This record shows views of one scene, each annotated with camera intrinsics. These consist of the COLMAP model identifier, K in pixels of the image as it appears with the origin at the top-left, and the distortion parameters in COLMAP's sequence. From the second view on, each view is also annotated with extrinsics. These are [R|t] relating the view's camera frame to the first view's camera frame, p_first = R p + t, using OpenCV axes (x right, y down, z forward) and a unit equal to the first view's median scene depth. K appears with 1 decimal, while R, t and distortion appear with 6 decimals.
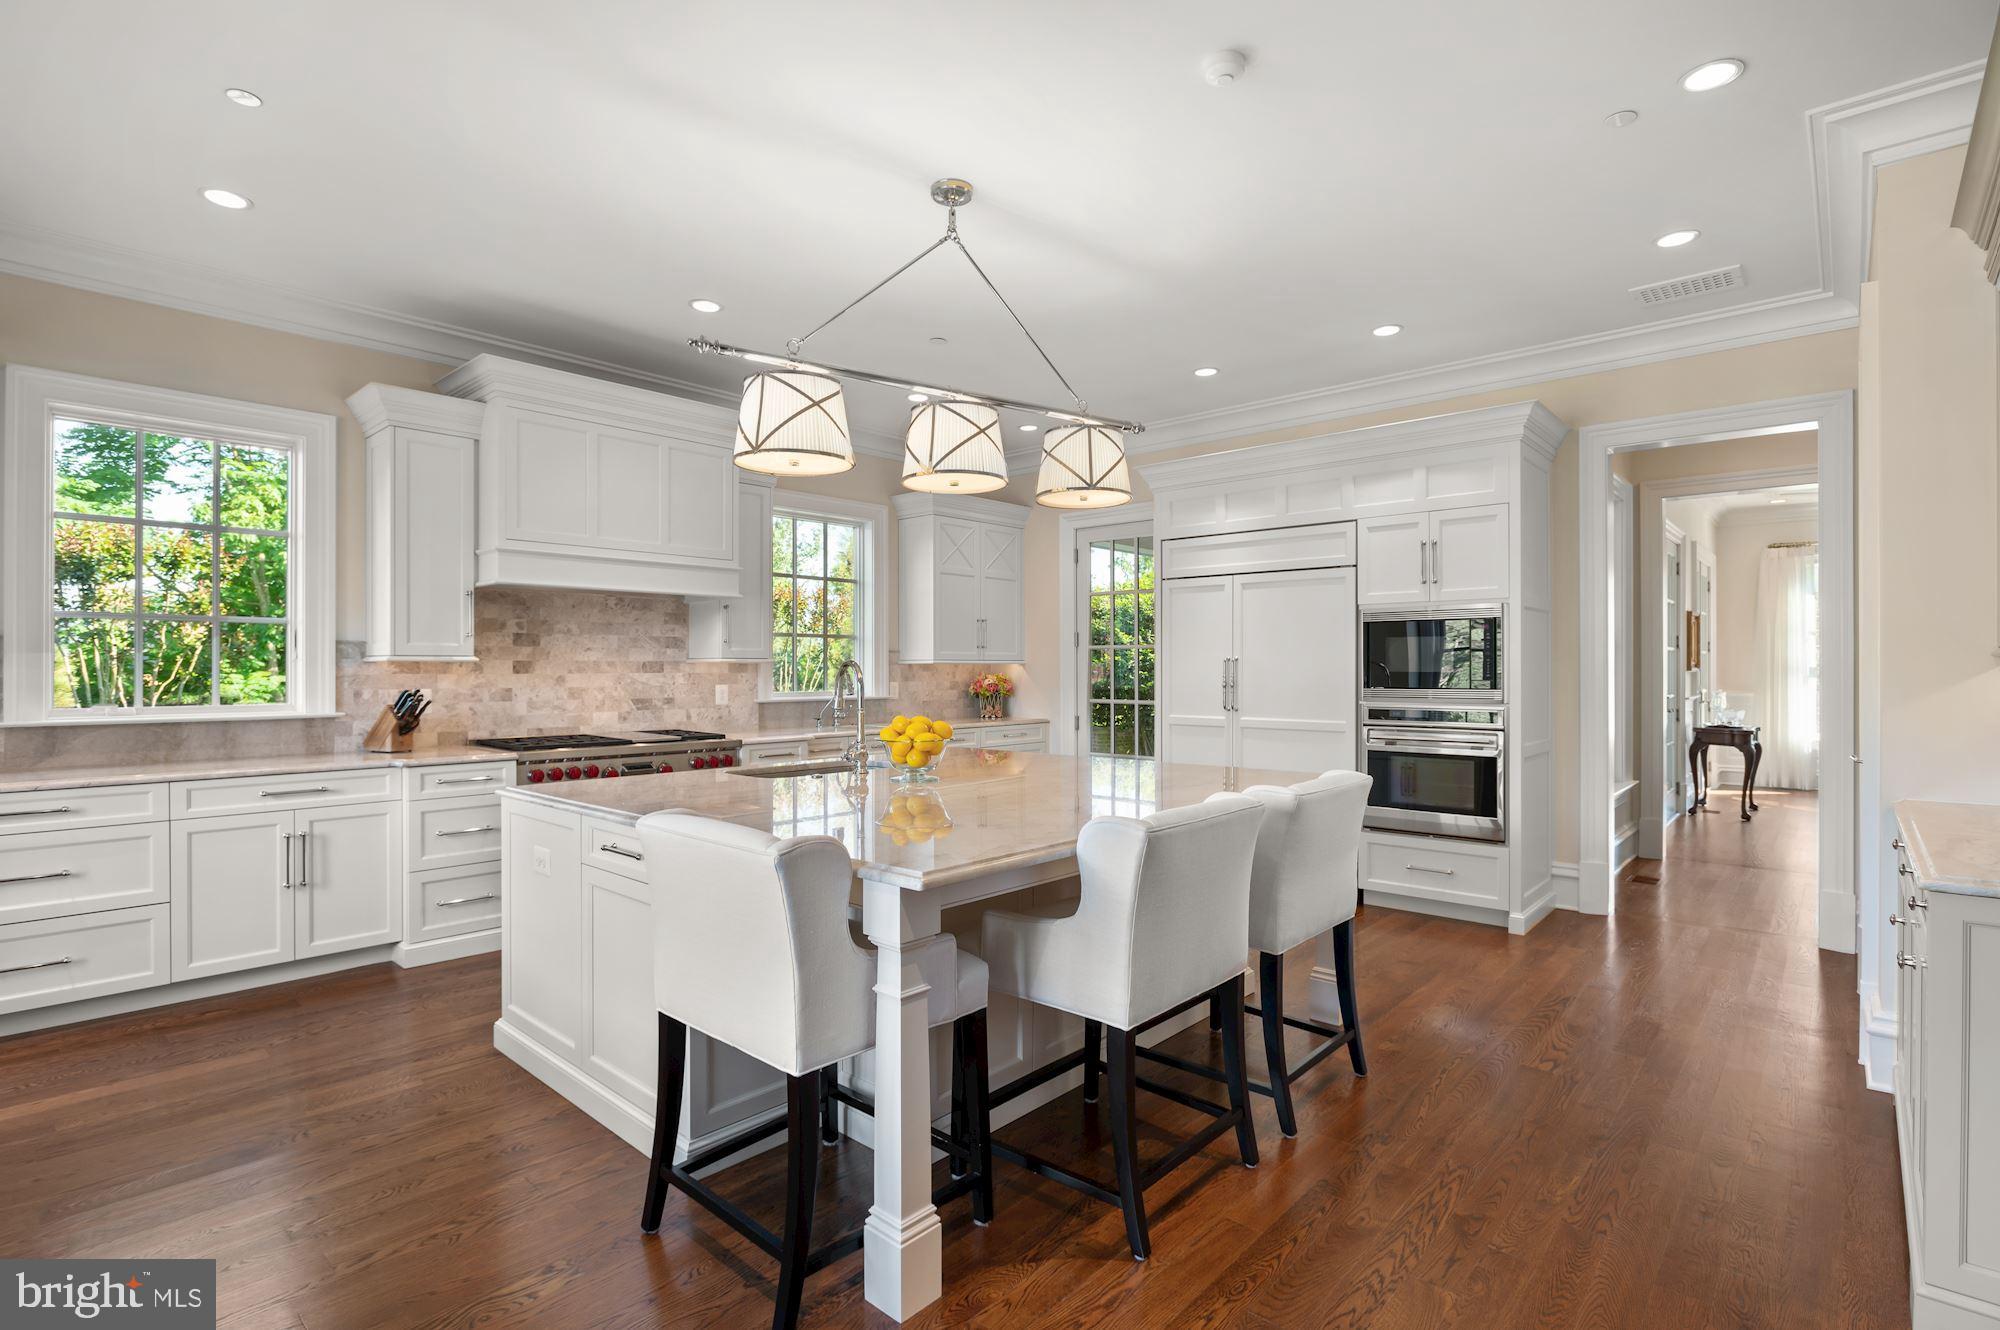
lens RADIAL K [[949.9, 0, 975.8], [0, 949.9, 670.1], [0, 0, 1]] dist [-0.002471, -0.000112]
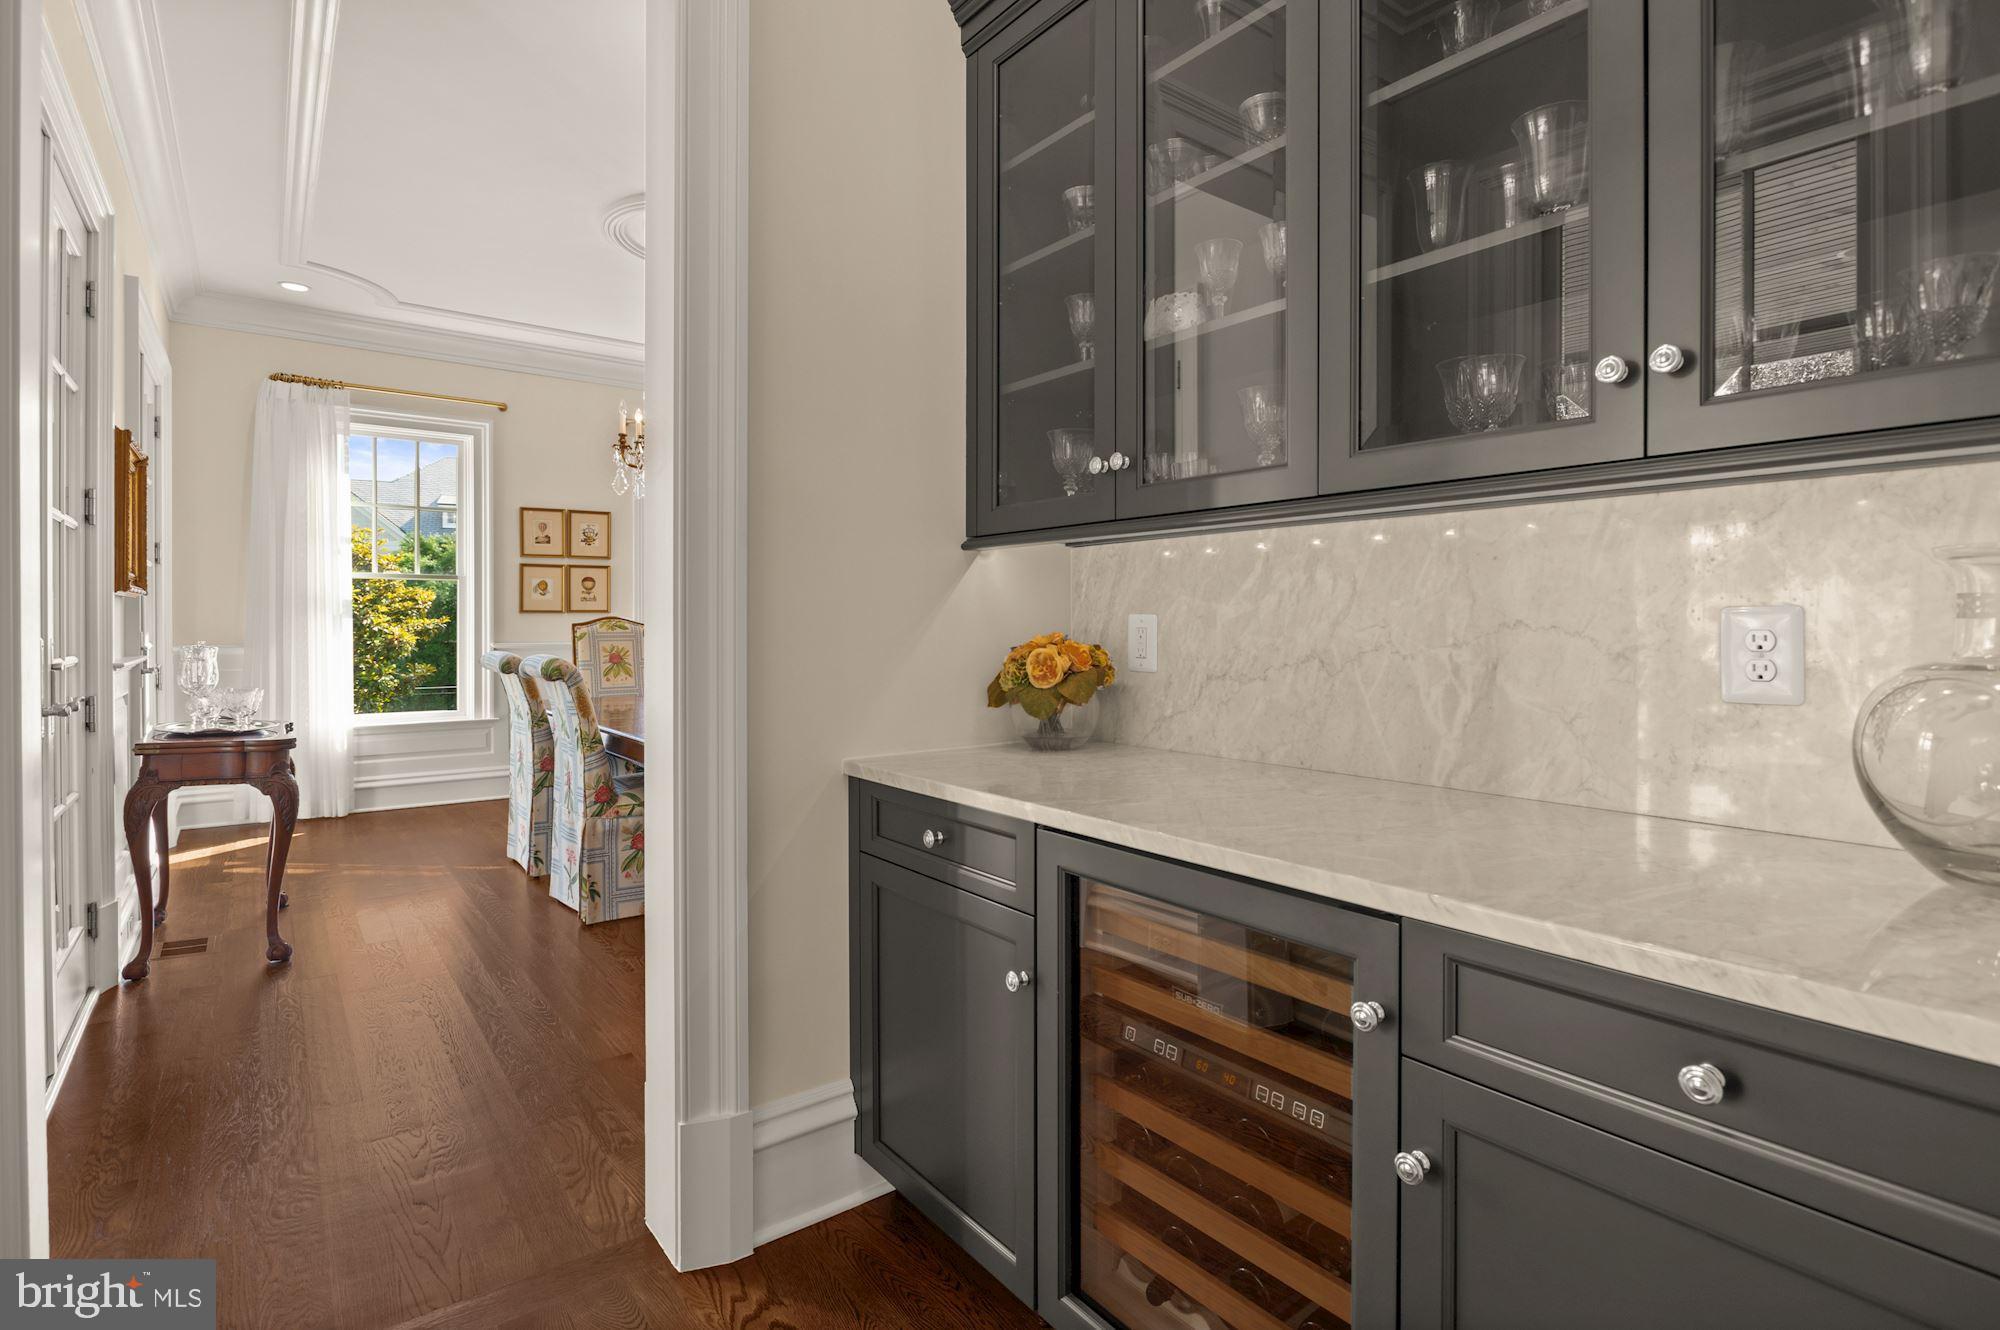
lens RADIAL K [[958.8, 0, 1000.9], [0, 958.8, 626.4], [0, 0, 1]] dist [-0.014219, -0.000242]
pose [[0.170799, -0.003309, 0.985300, 0.440461], [0.005067, 0.999984, 0.002480, 0.015747], [-0.985293, 0.004569, 0.170813, 0.590698]]
